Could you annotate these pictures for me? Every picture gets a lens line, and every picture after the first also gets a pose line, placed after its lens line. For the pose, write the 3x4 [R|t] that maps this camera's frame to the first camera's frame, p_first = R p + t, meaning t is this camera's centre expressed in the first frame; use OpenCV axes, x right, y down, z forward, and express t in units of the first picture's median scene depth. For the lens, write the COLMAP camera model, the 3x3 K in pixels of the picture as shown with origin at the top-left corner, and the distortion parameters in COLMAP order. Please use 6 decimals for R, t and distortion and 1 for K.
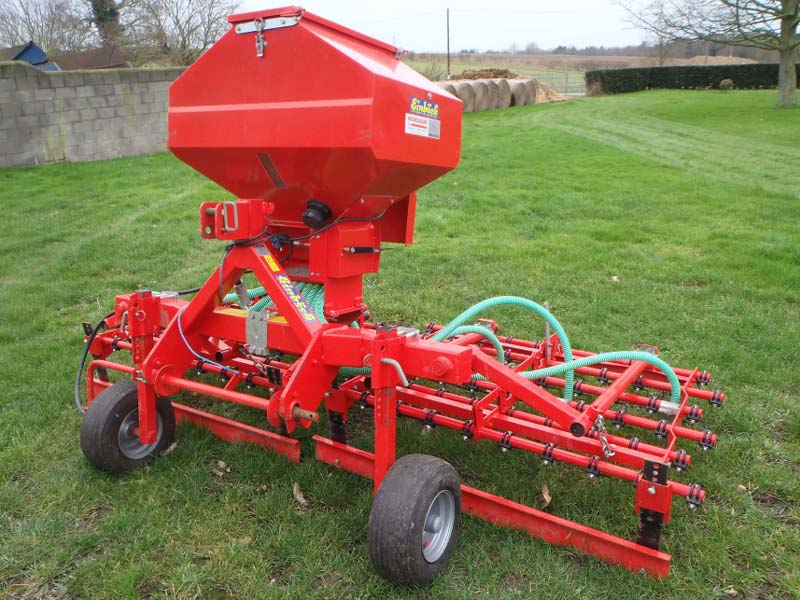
lens RADIAL K [[652.6, 0, 404.8], [0, 652.6, 300.5], [0, 0, 1]] dist [-0.068706, 0.051080]
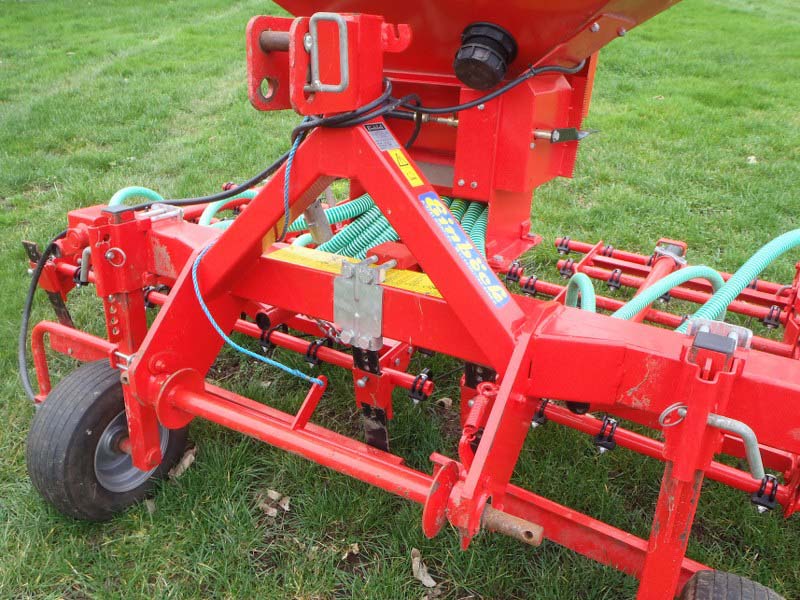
lens RADIAL K [[652.6, 0, 399.7], [0, 652.6, 297.1], [0, 0, 1]] dist [-0.068706, 0.051080]
pose [[0.999797, 0.002234, 0.020031, -0.090680], [-0.006305, 0.978630, 0.205531, -0.025879], [-0.019144, -0.205616, 0.978445, 0.228353]]
